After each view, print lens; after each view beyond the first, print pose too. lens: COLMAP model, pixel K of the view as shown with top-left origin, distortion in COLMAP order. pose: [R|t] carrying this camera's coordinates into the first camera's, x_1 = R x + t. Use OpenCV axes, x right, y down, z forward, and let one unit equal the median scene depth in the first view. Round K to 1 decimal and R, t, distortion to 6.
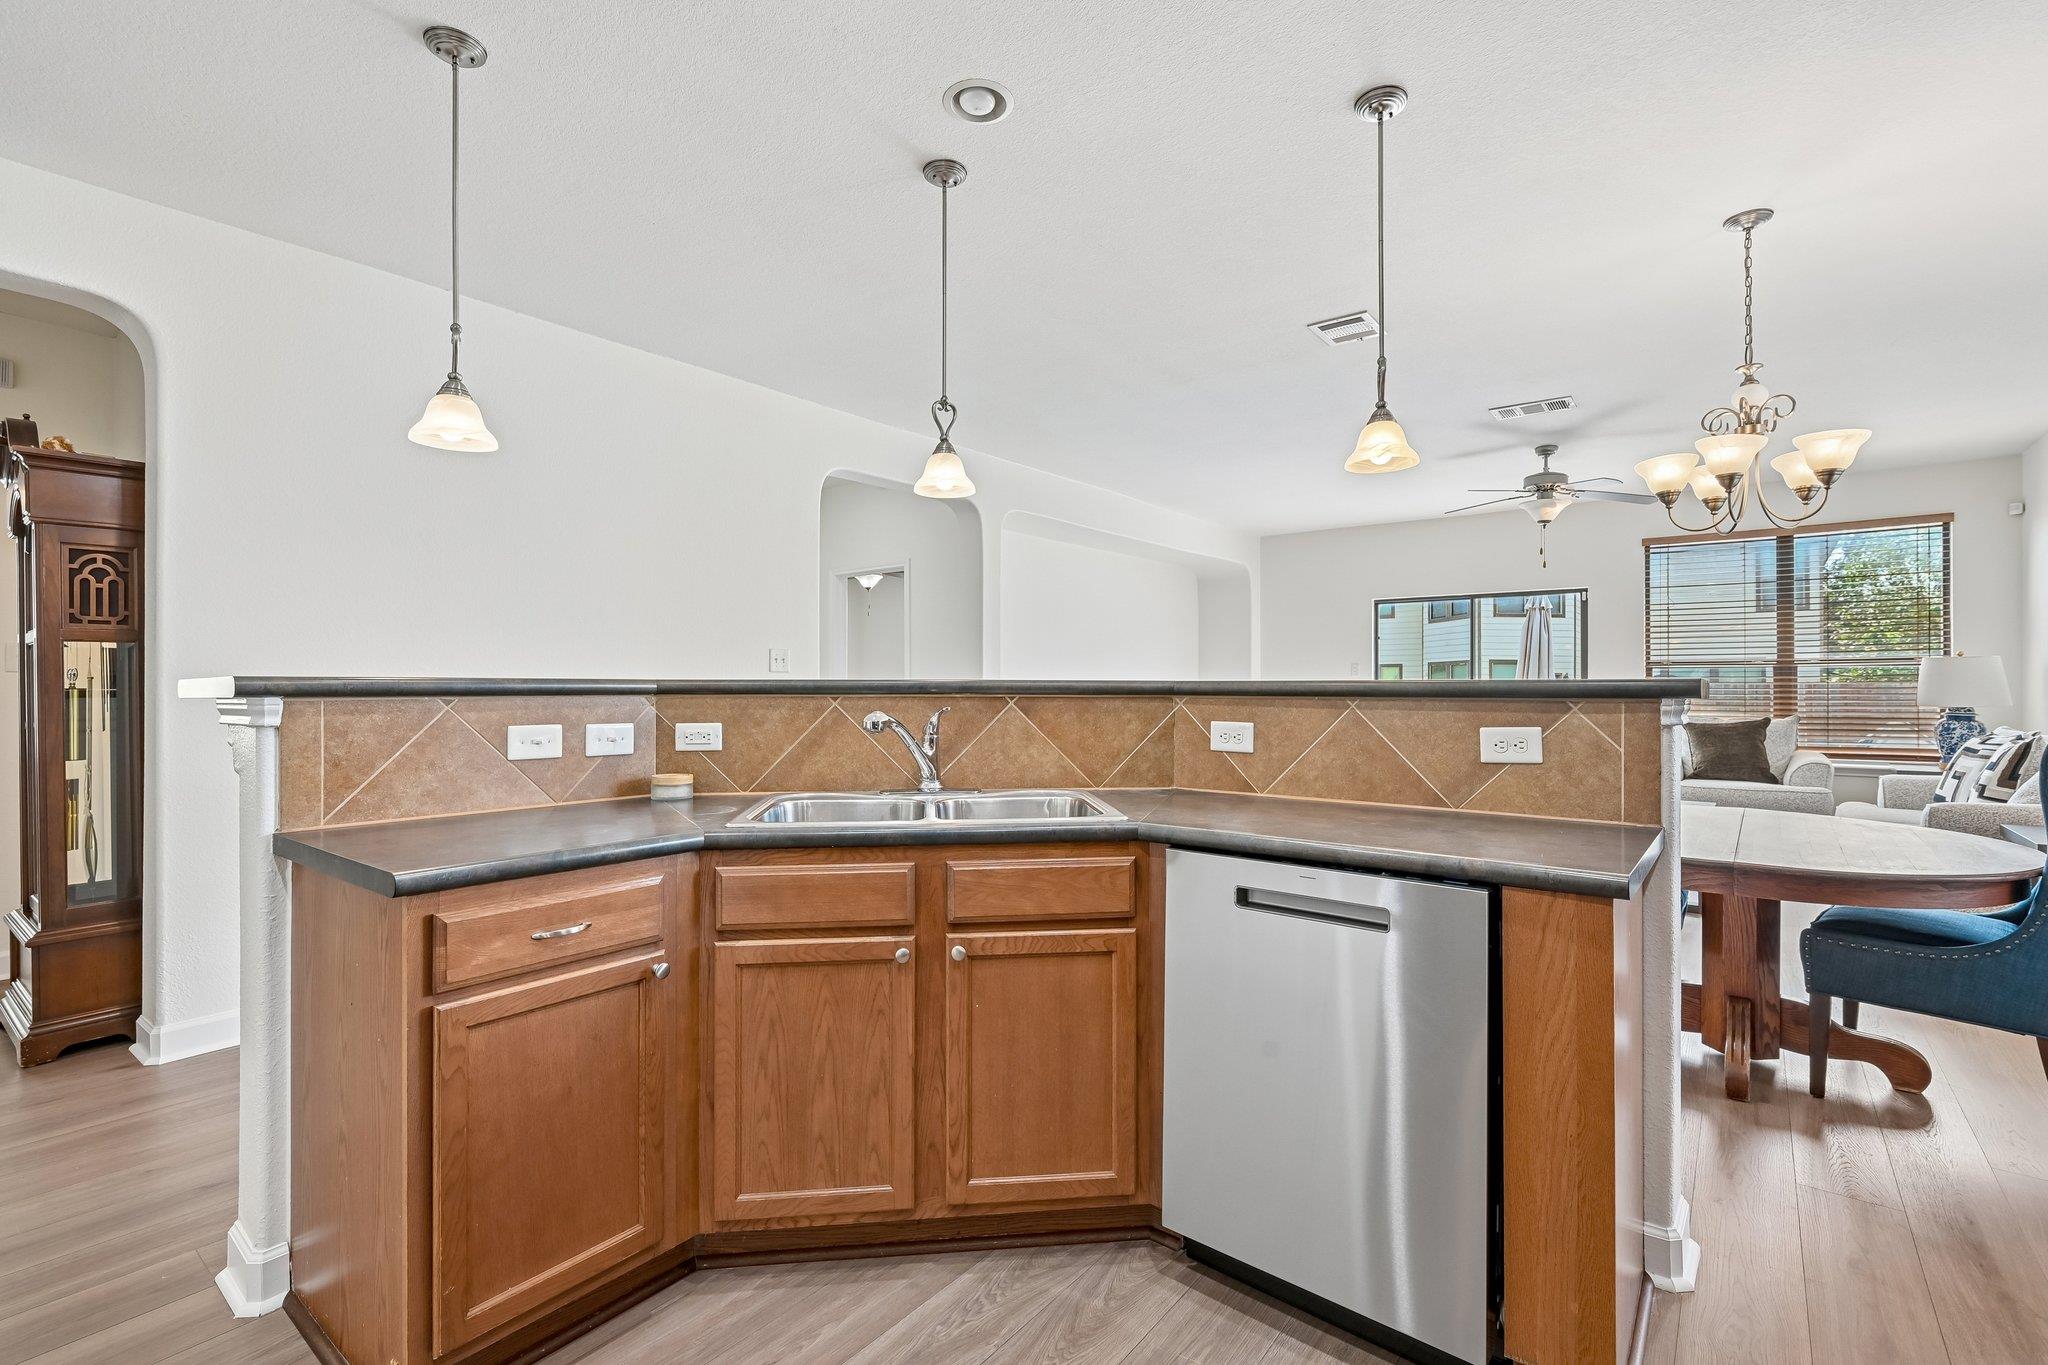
lens RADIAL K [[906.0, 0, 1009.9], [0, 906.0, 681.8], [0, 0, 1]] dist [-0.001850, 0.001599]
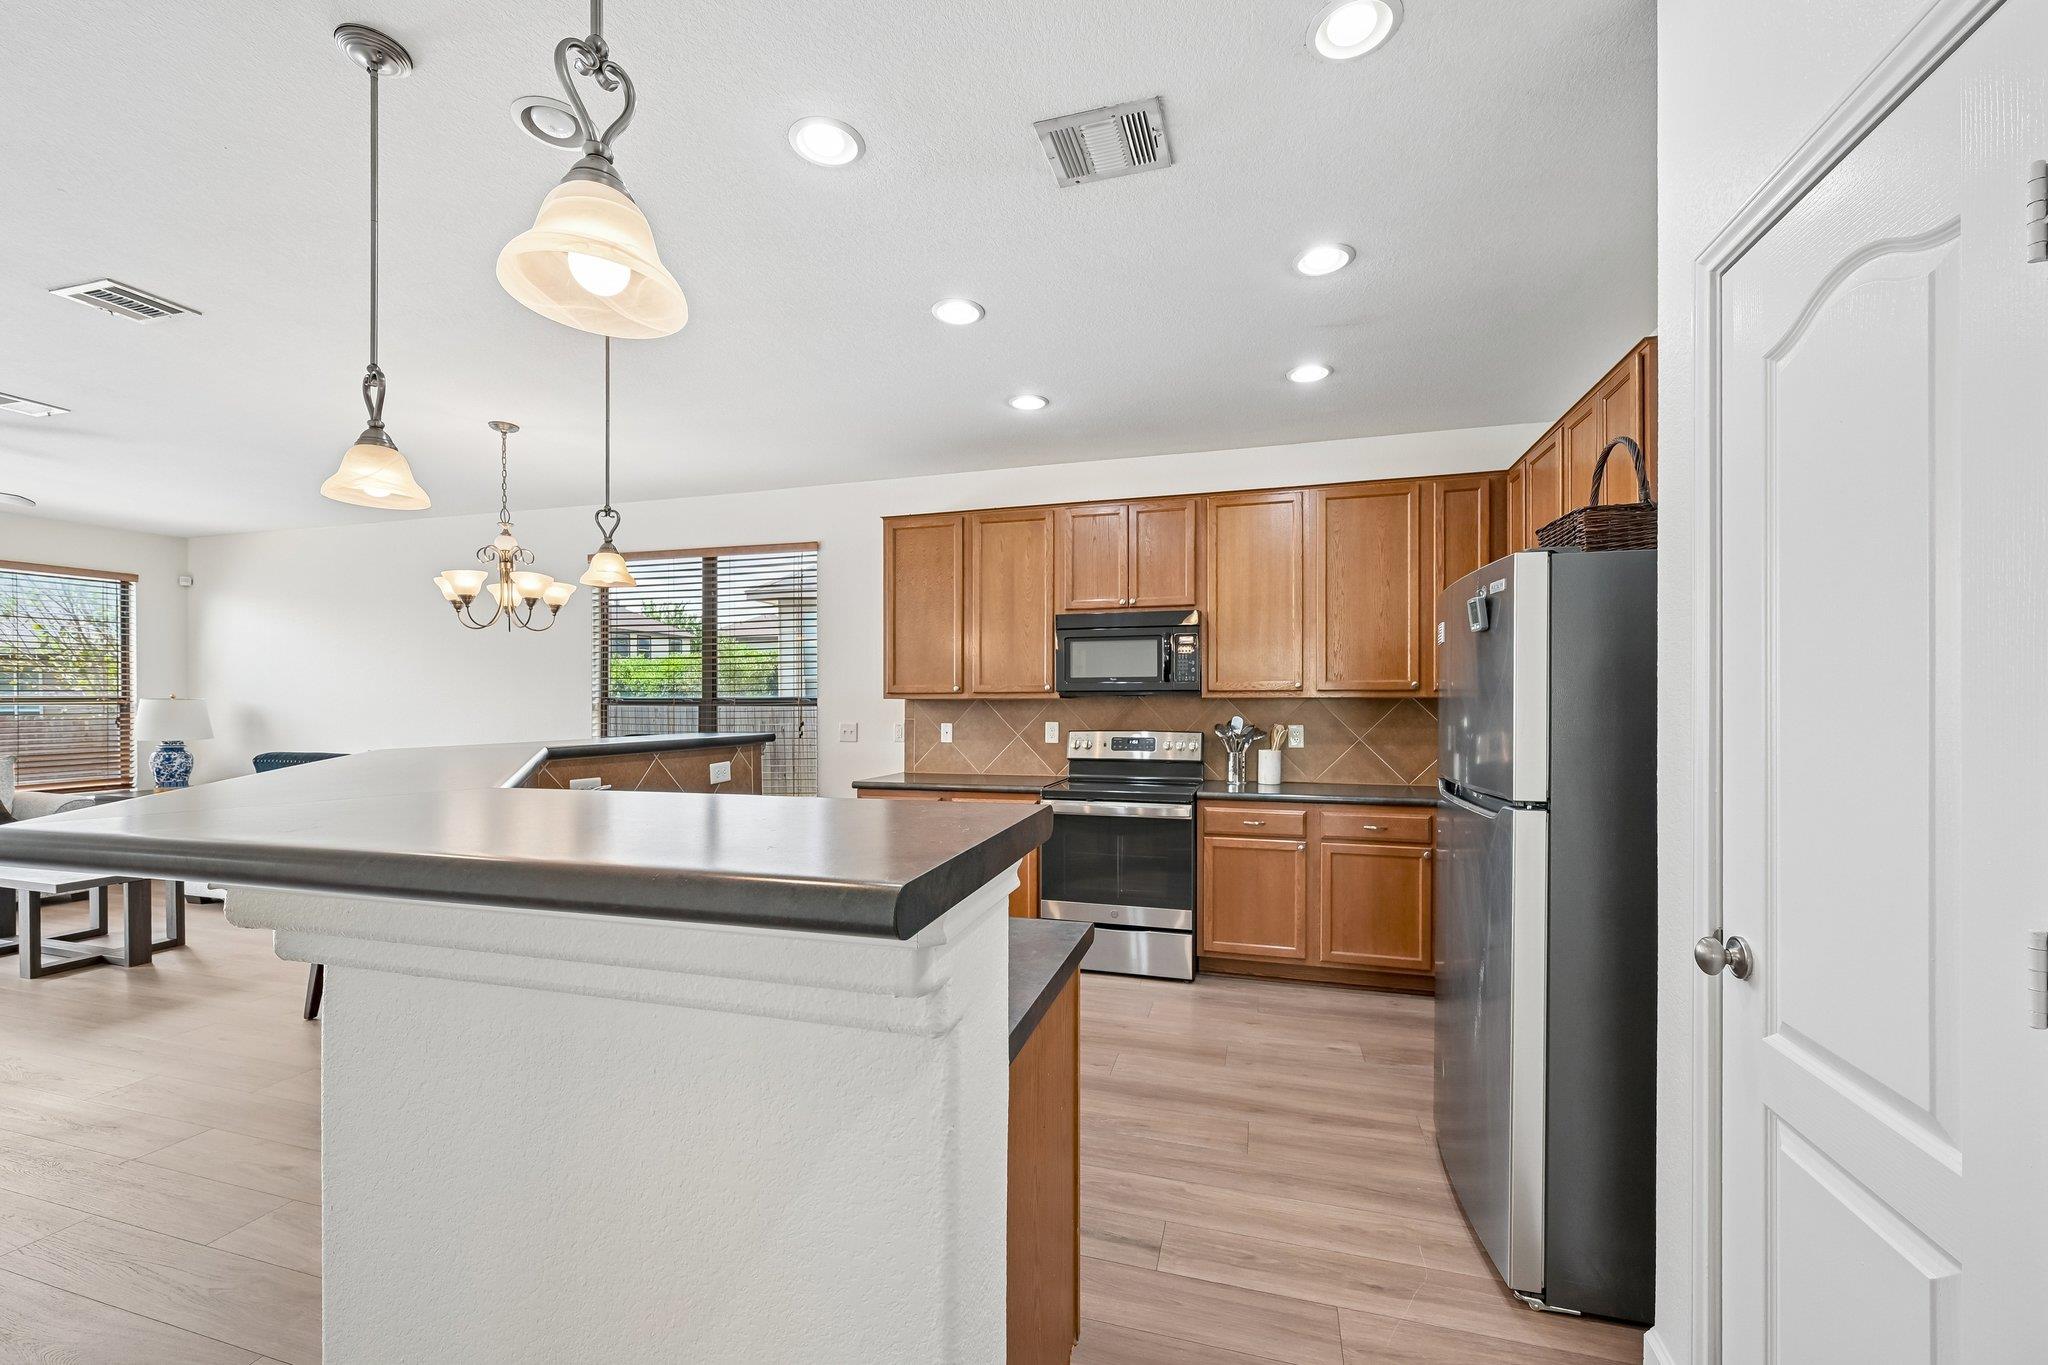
lens RADIAL K [[818.3, 0, 1033.9], [0, 818.3, 708.1], [0, 0, 1]] dist [0.002204, 0.000224]
pose [[-0.377266, -0.004630, 0.926093, -0.402046], [-0.001788, 0.999989, 0.004271, -0.022343], [-0.926103, -0.000045, -0.377271, 0.348963]]
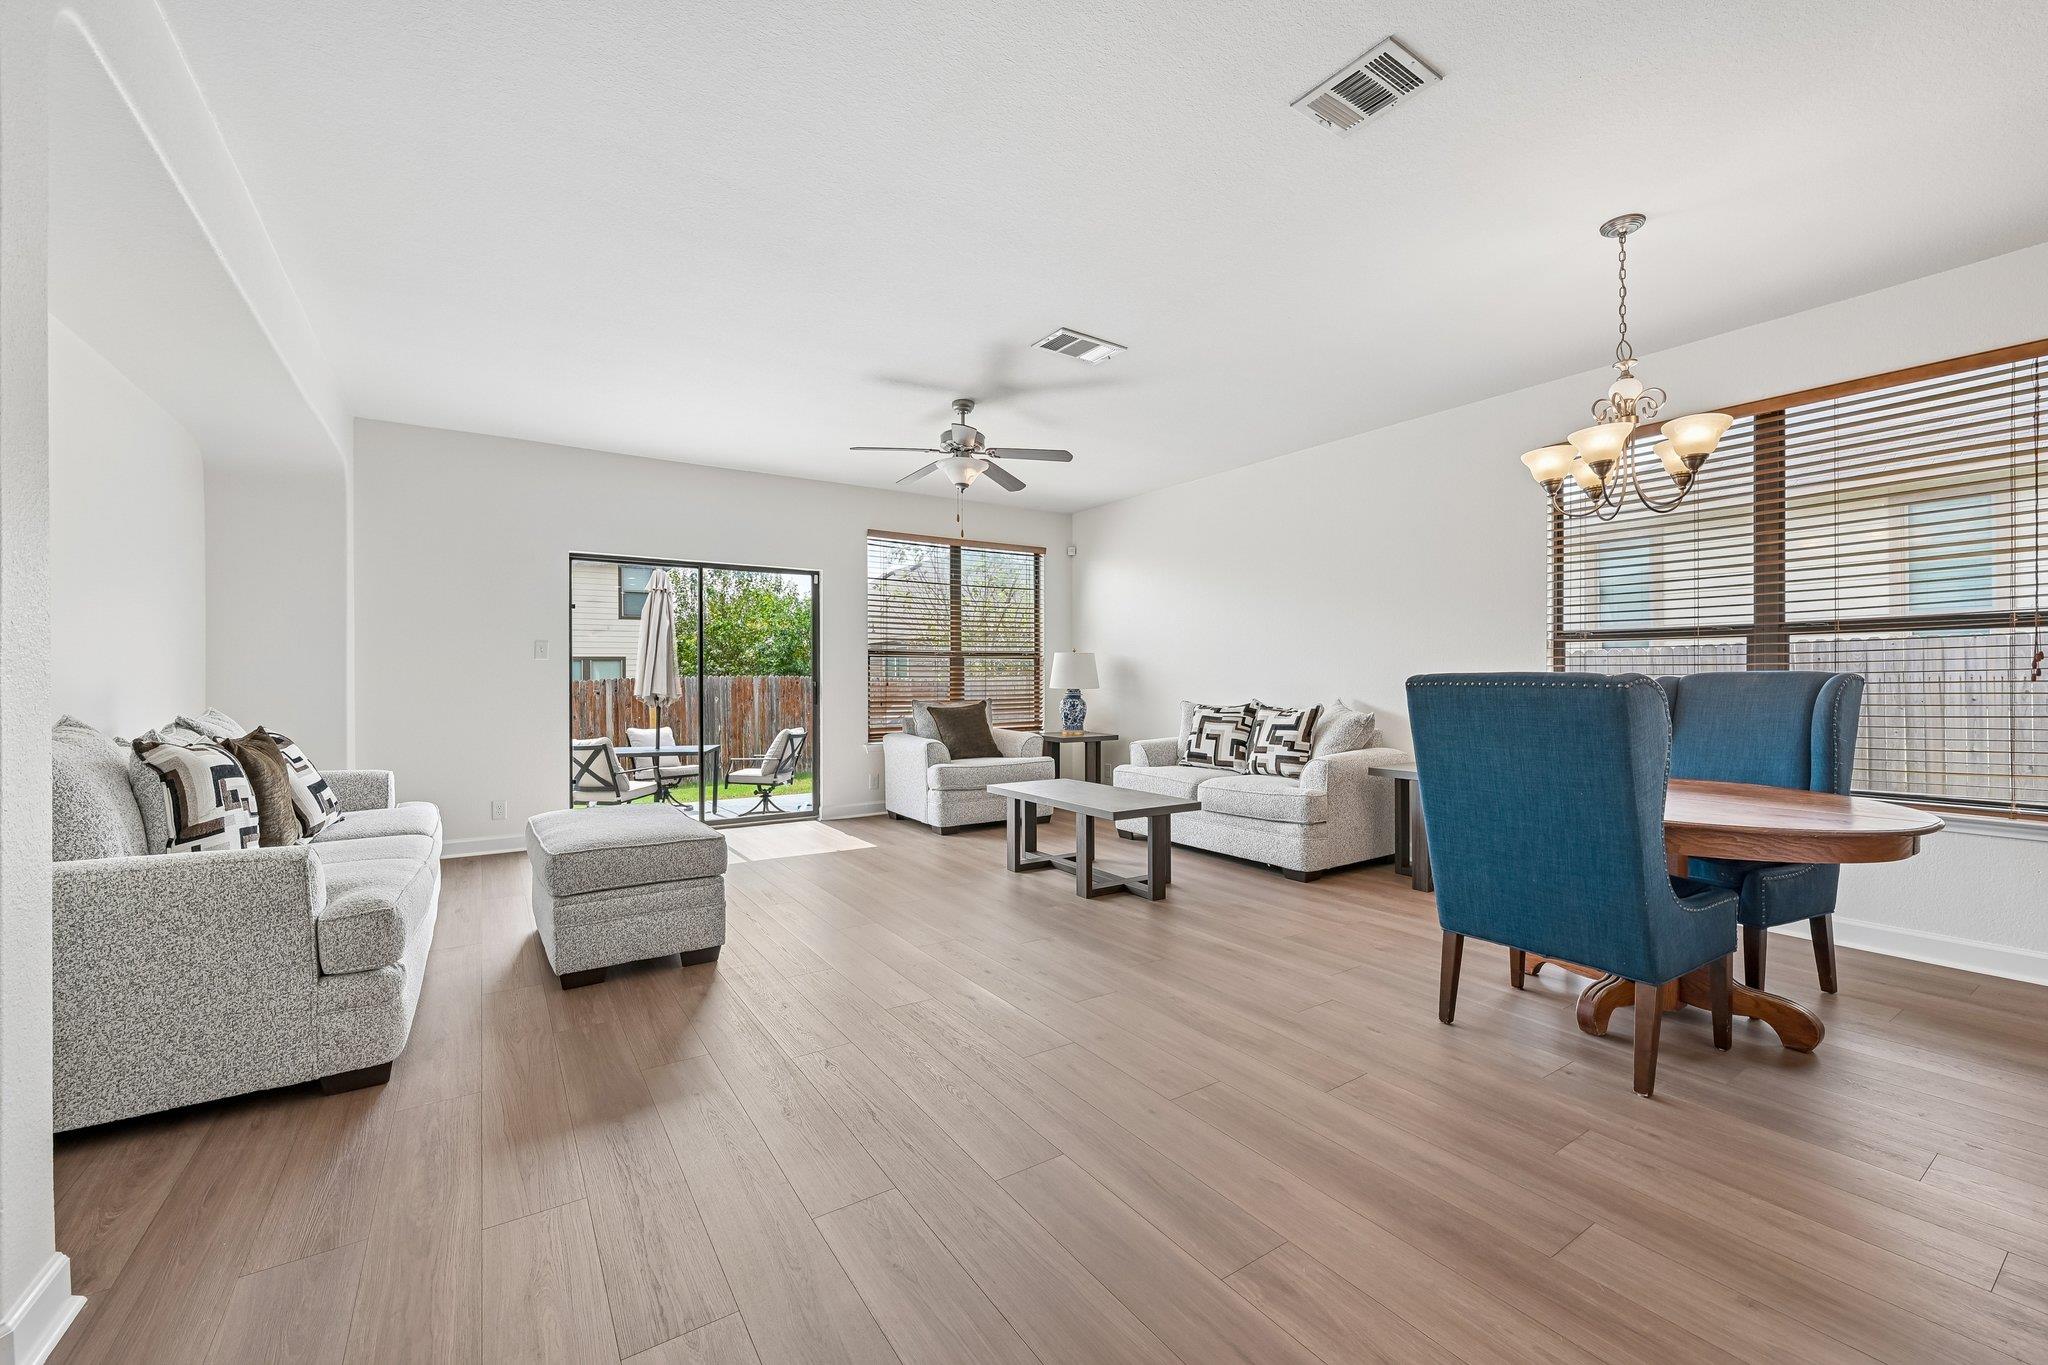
lens RADIAL K [[818.3, 0, 1032.1], [0, 818.3, 684.1], [0, 0, 1]] dist [0.002204, 0.000224]
pose [[0.295536, -0.004023, 0.955323, -0.157797], [-0.000700, 0.999990, 0.004427, 0.014989], [-0.955331, -0.001977, 0.295530, 0.696522]]
